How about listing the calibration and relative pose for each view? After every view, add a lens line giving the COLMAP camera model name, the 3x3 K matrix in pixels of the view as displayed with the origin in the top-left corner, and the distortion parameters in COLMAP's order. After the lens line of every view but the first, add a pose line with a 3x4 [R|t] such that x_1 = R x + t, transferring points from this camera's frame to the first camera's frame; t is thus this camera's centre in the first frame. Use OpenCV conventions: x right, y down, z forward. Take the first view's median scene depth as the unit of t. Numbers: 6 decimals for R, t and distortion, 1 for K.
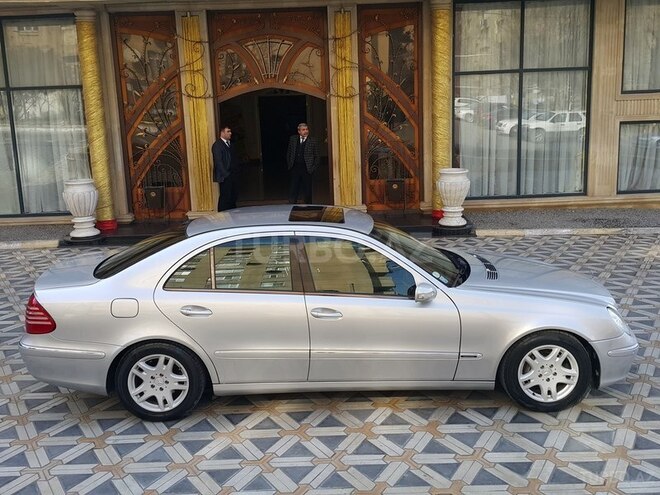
lens RADIAL K [[596.6, 0, 327.9], [0, 596.6, 244.5], [0, 0, 1]] dist [0.054906, -0.082510]
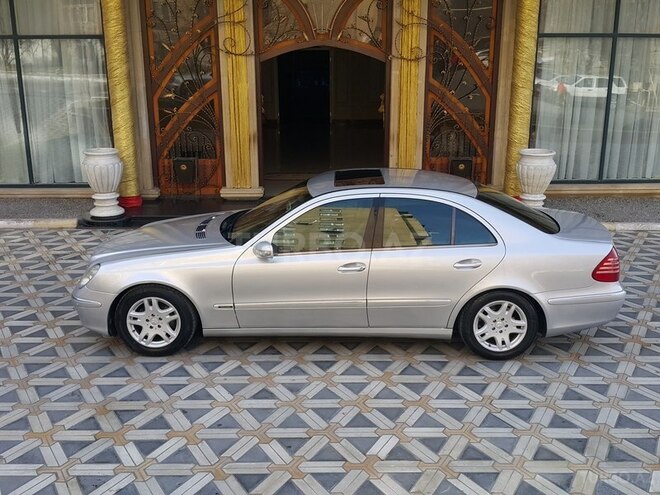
lens RADIAL K [[596.6, 0, 329.4], [0, 596.6, 252.6], [0, 0, 1]] dist [0.054906, -0.082510]
pose [[0.999483, 0.029164, 0.013555, -0.088432], [-0.030177, 0.996198, 0.081730, -0.037574], [-0.011120, -0.082096, 0.996562, 0.122516]]
